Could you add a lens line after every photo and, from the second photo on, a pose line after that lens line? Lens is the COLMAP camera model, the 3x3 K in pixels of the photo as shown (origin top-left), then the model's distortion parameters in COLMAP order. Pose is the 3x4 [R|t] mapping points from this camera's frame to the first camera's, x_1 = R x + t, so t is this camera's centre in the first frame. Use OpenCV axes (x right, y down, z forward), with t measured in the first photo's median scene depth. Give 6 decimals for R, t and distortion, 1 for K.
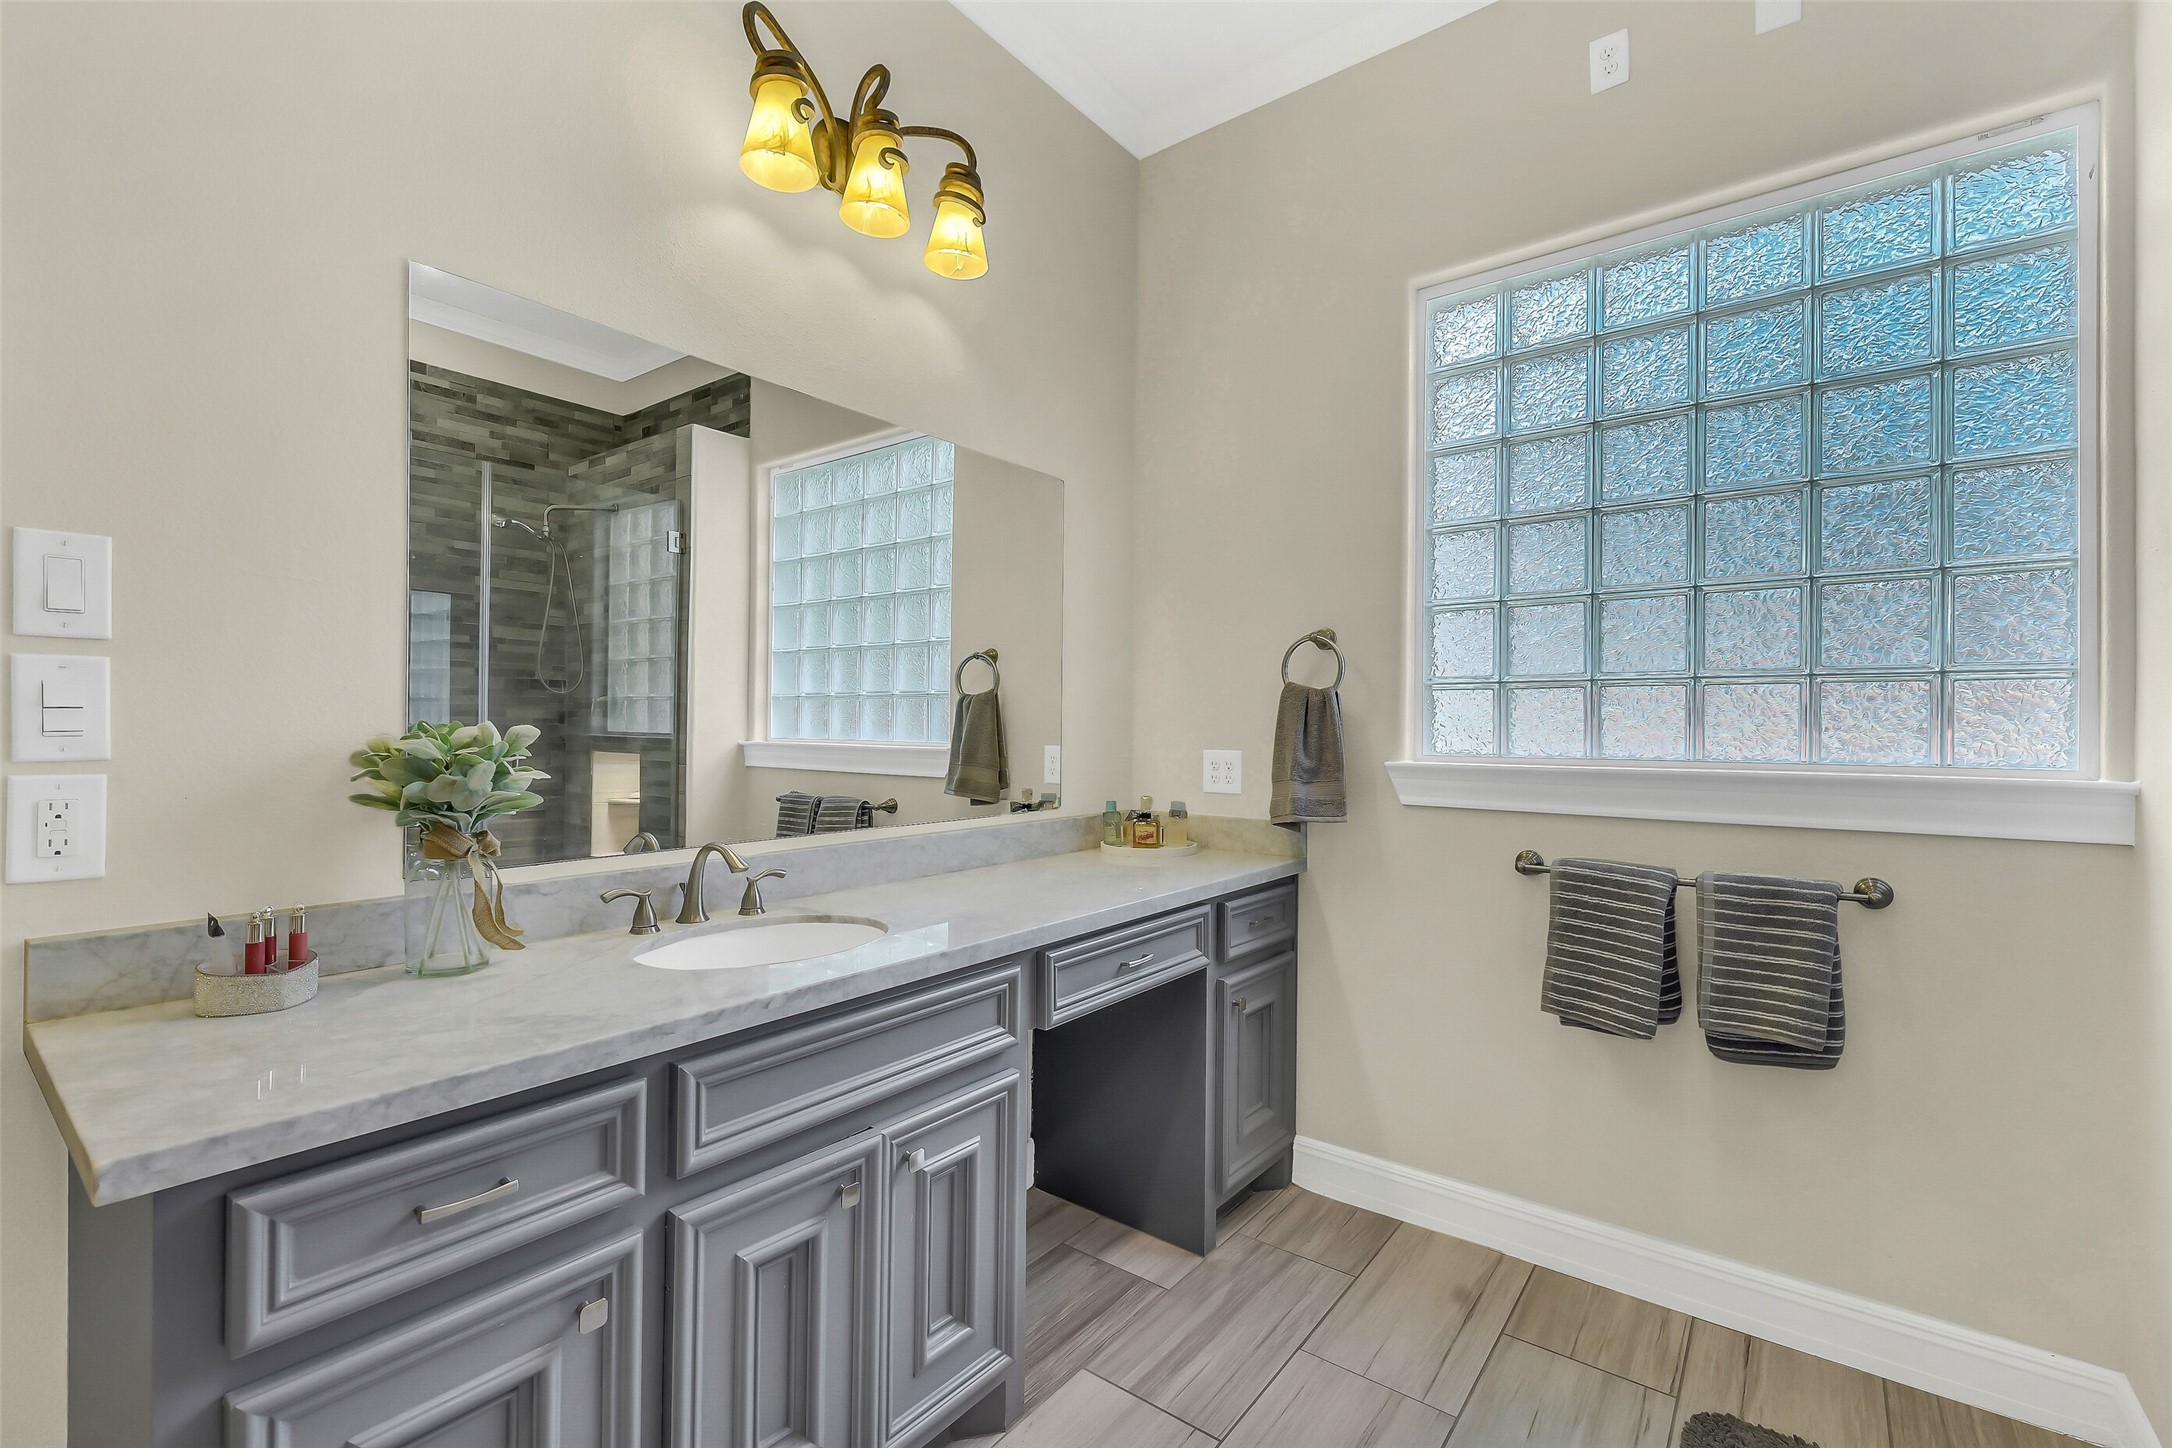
lens RADIAL K [[932.4, 0, 1089.7], [0, 932.4, 724.0], [0, 0, 1]] dist [0.017218, -0.009447]
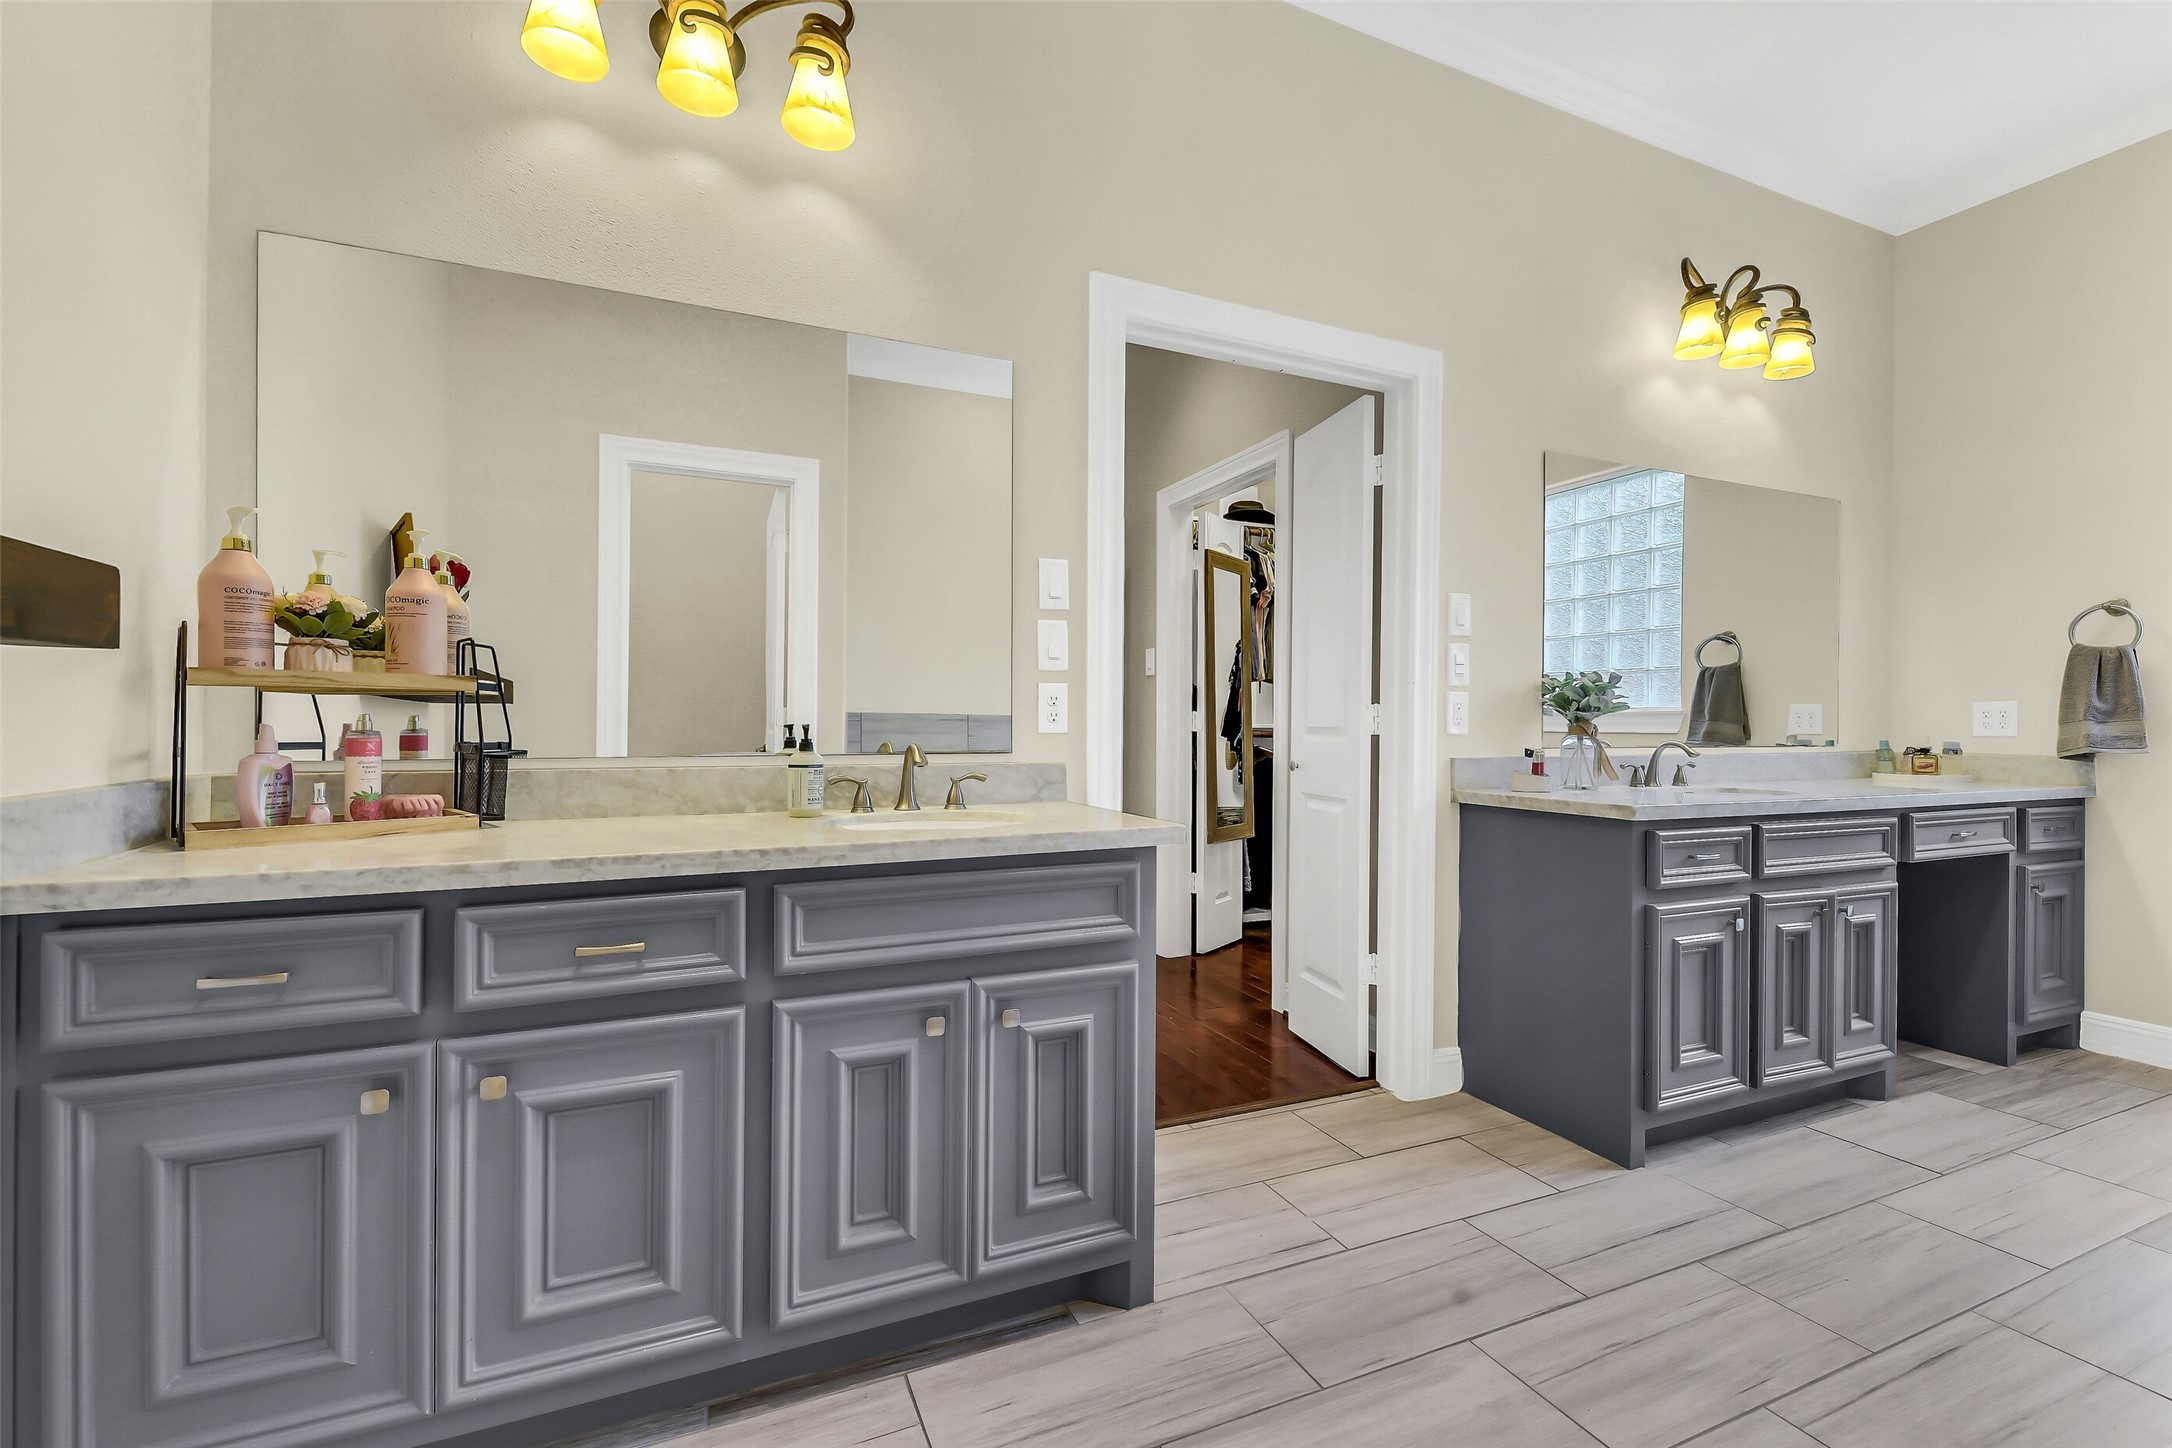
lens RADIAL K [[932.4, 0, 1089.7], [0, 932.4, 724.0], [0, 0, 1]] dist [0.017218, -0.009447]
pose [[0.880261, -0.002272, -0.474484, -0.368254], [0.001086, 0.999996, -0.002772, 0.067867], [0.474488, 0.001925, 0.880260, -0.762972]]
